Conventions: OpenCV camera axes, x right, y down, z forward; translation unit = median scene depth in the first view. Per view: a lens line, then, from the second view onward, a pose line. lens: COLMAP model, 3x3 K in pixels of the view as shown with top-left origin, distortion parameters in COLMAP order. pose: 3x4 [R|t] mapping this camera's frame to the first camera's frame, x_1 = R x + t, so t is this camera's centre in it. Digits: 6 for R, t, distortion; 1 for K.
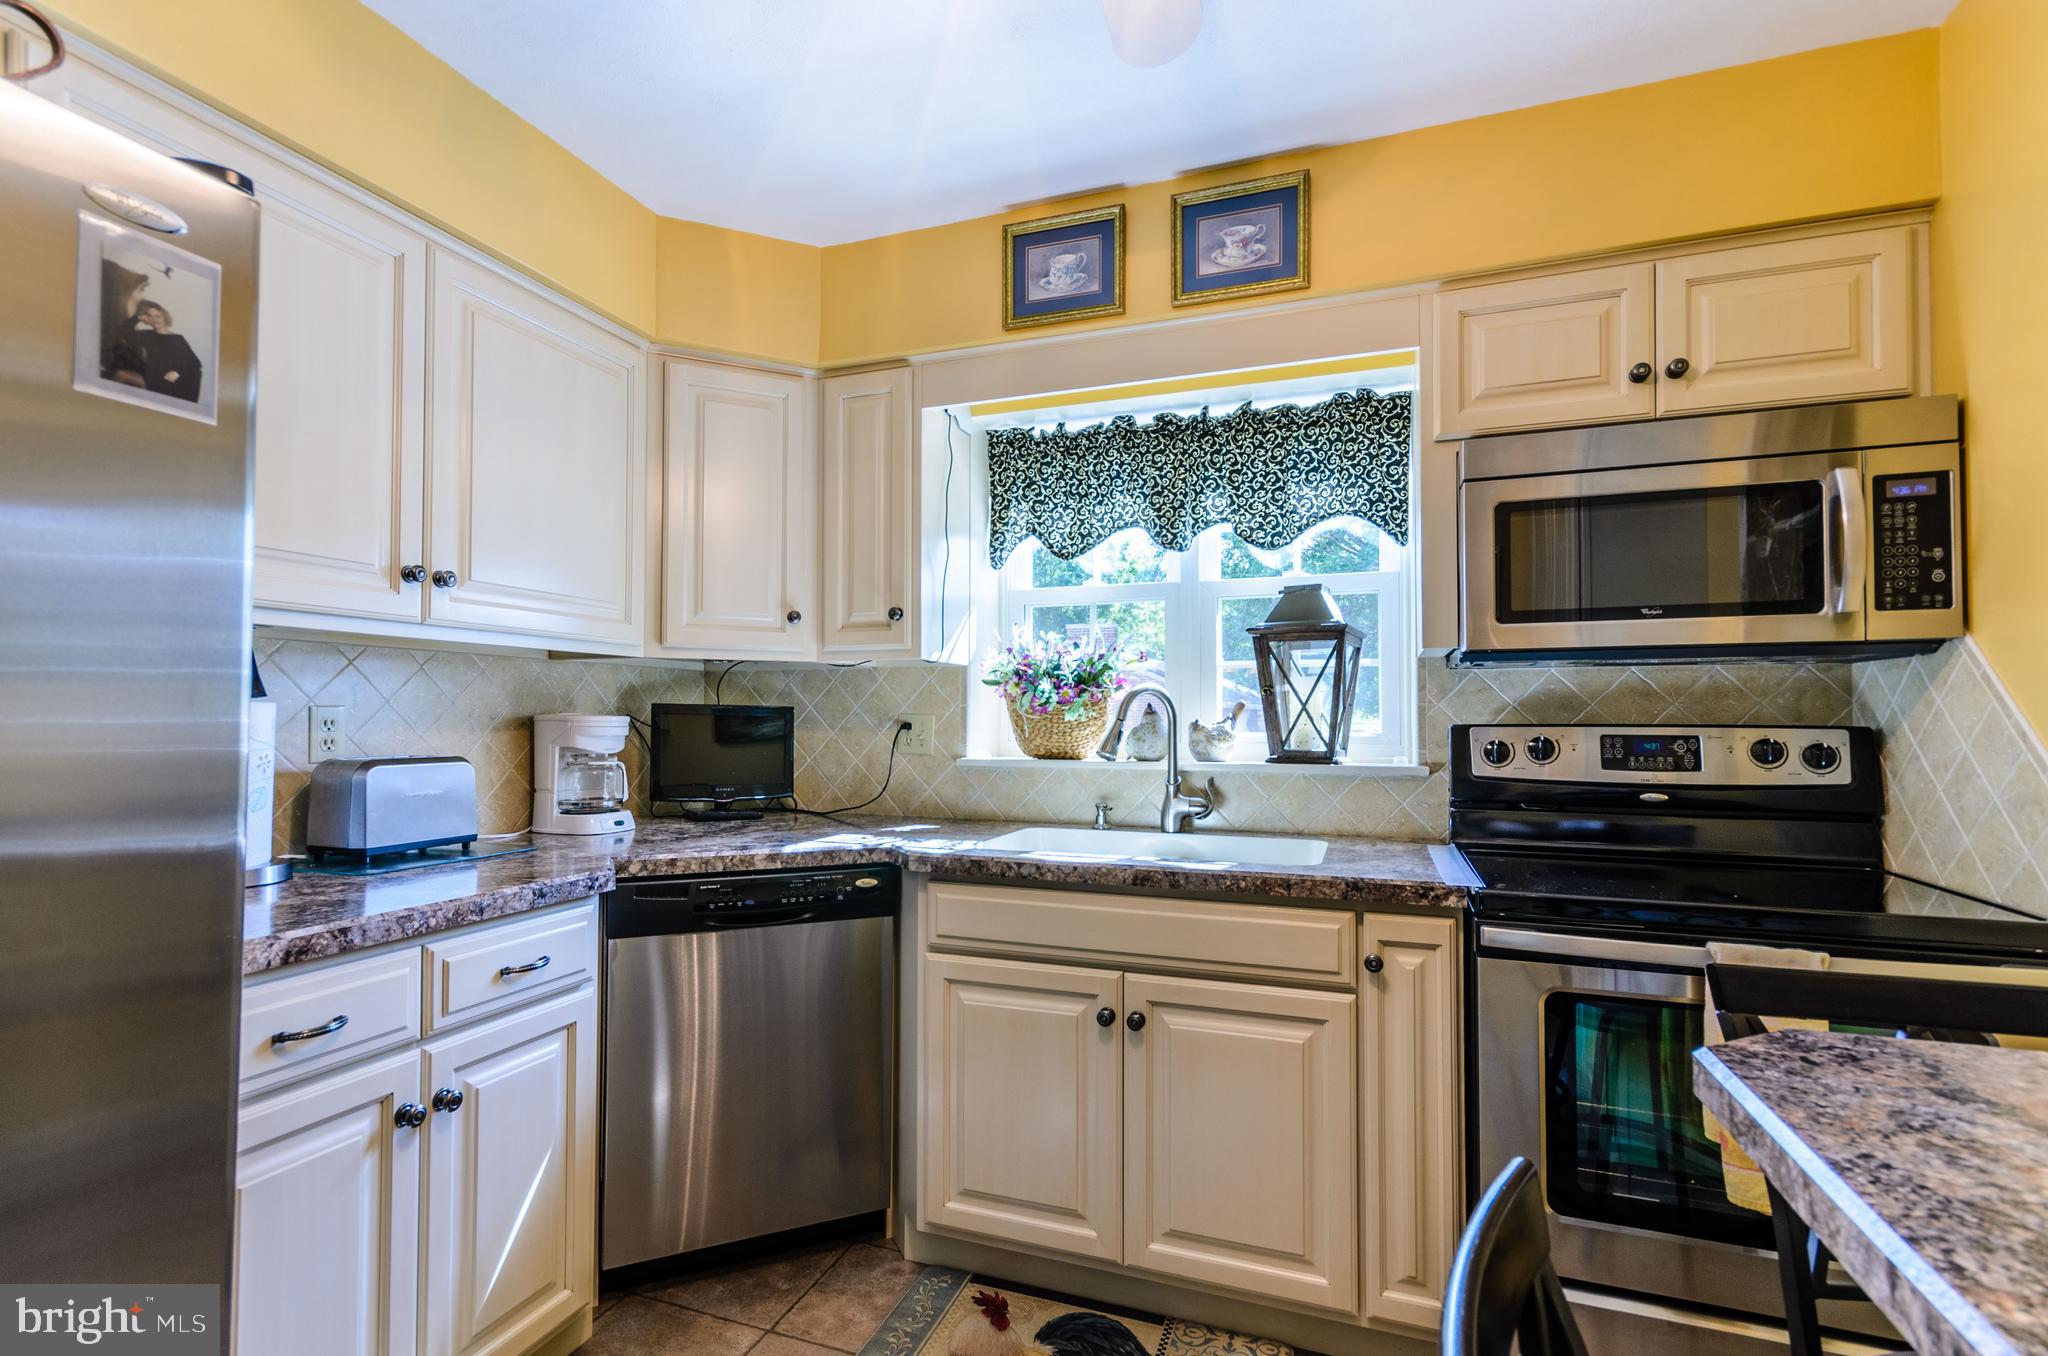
lens RADIAL K [[927.8, 0, 1055.8], [0, 927.8, 694.5], [0, 0, 1]] dist [0.000016, 0.000841]
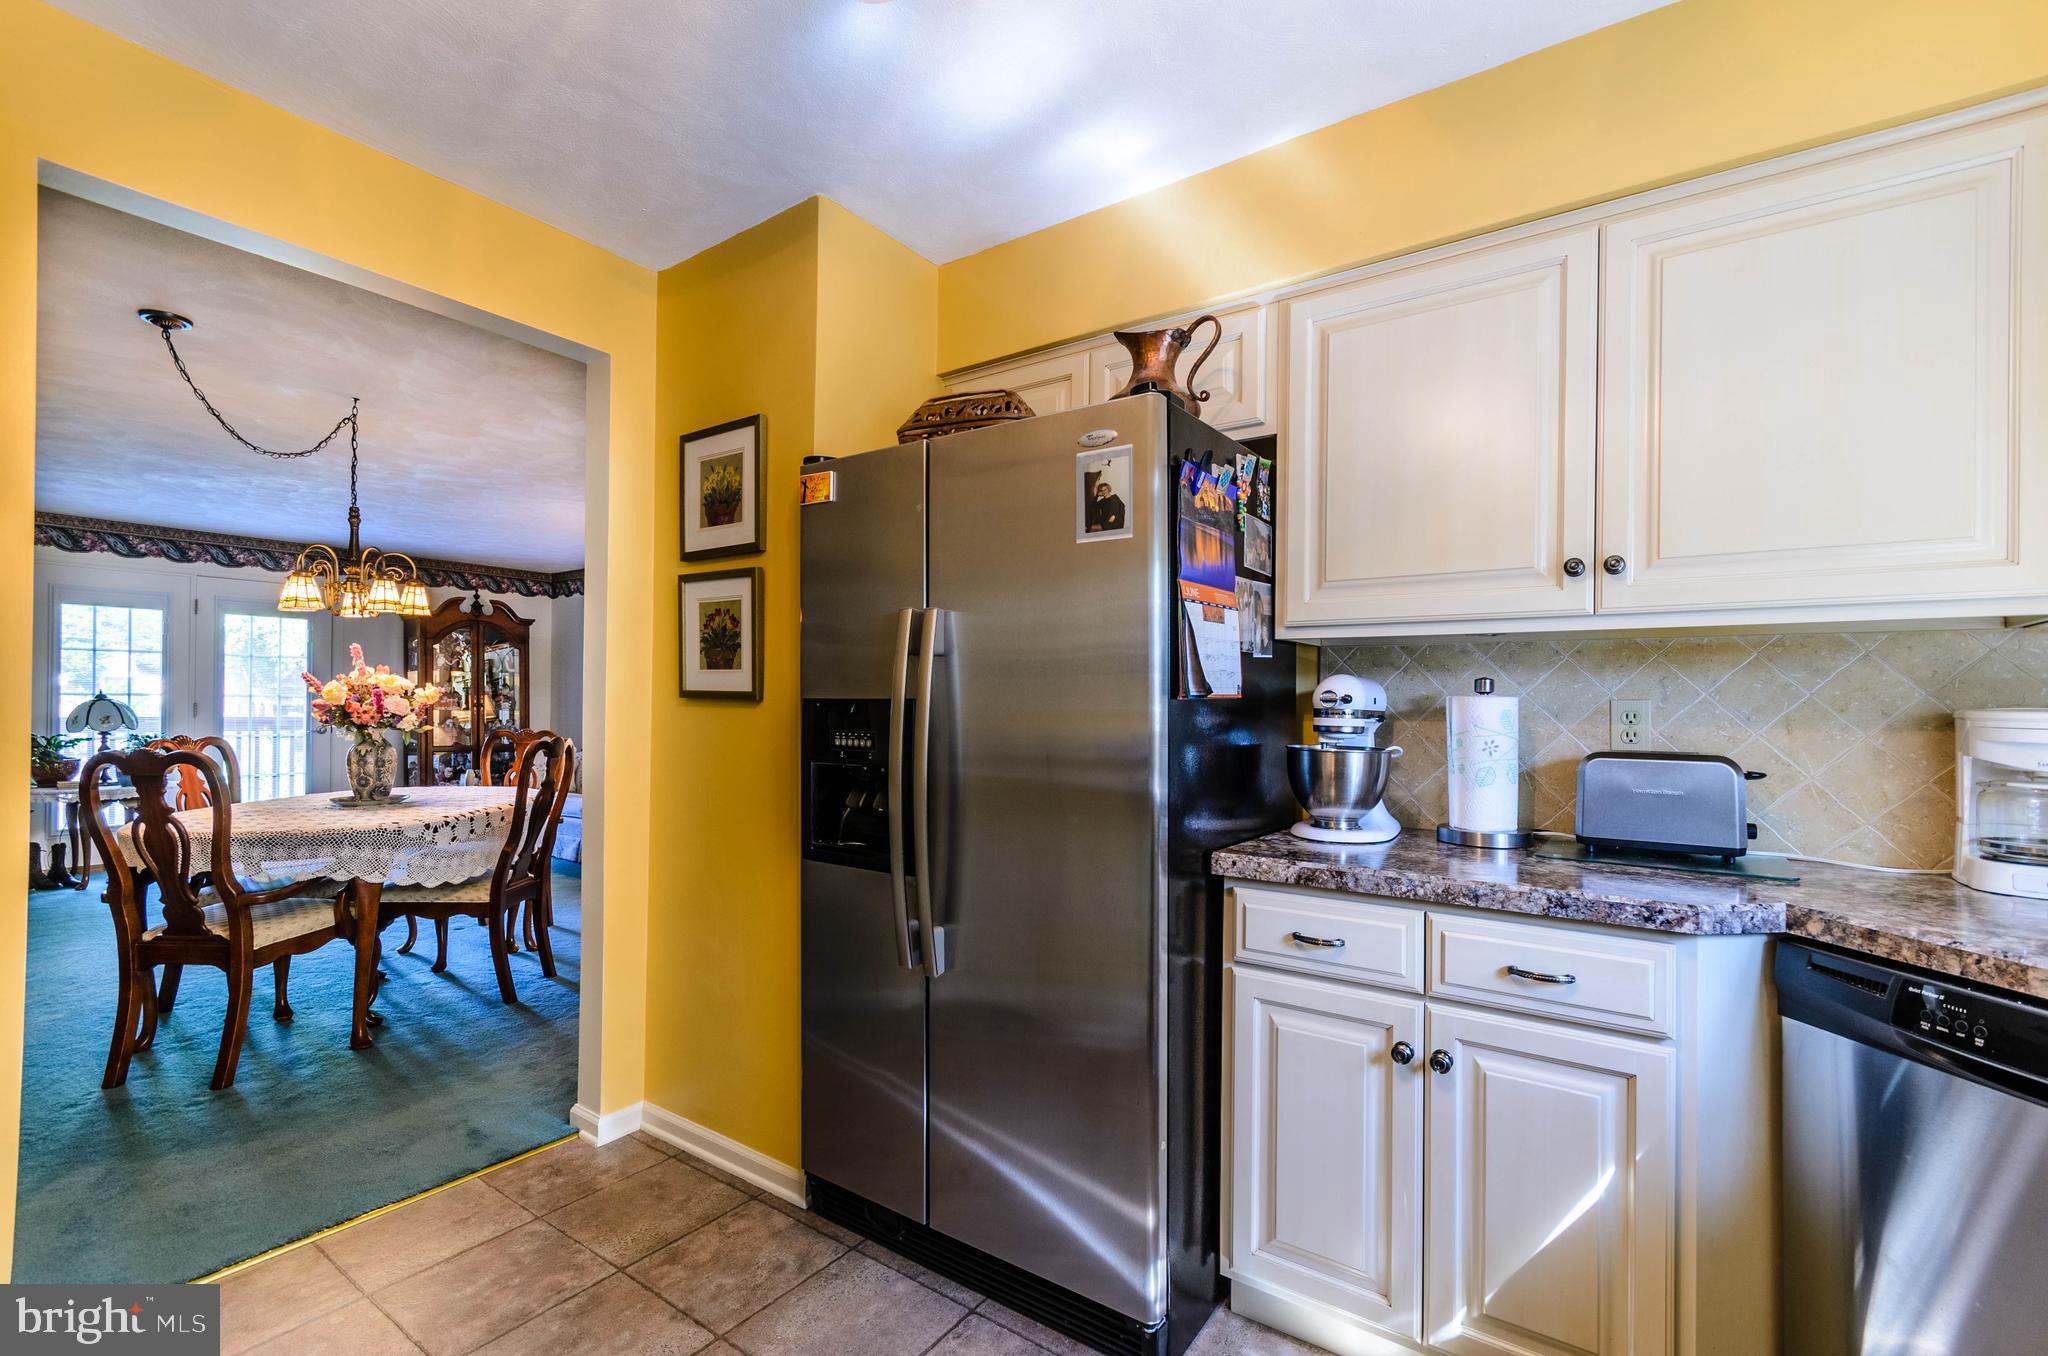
lens RADIAL K [[896.3, 0, 1024.9], [0, 896.3, 698.4], [0, 0, 1]] dist [0.008630, -0.003883]
pose [[-0.290519, -0.013657, -0.956772, 0.329537], [0.014608, 0.999718, -0.018706, 0.017325], [0.956758, -0.019411, -0.290238, 0.567037]]
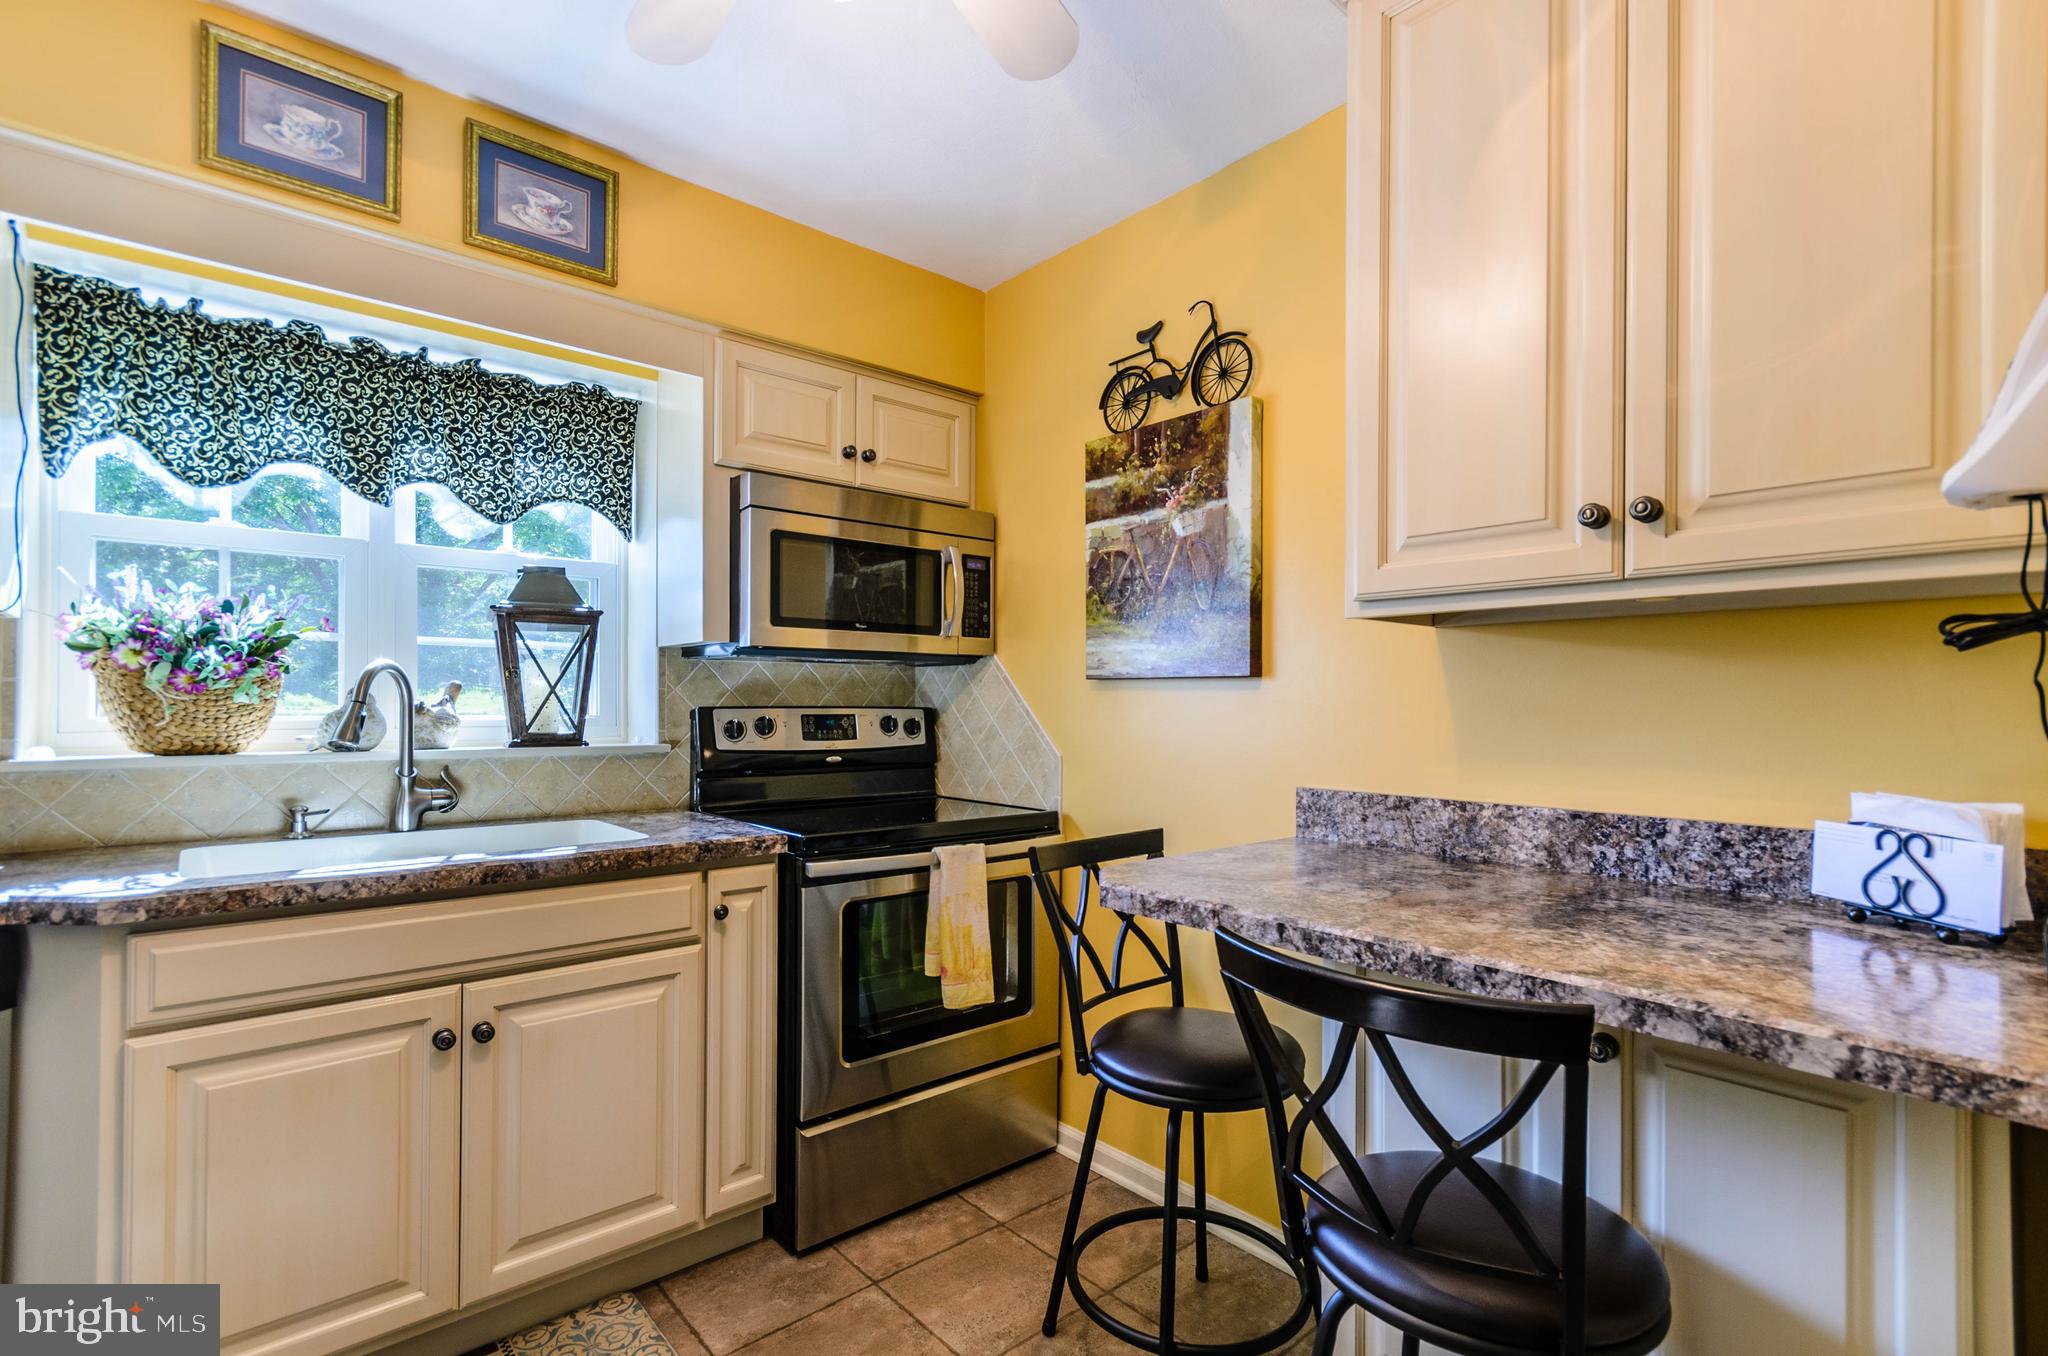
lens RADIAL K [[896.3, 0, 991.4], [0, 896.3, 693.3], [0, 0, 1]] dist [0.008630, -0.003883]
pose [[0.521076, 0.009614, 0.853456, -0.362102], [-0.025986, 0.999652, 0.004605, 0.001014], [-0.853115, -0.024578, 0.521144, 0.105588]]
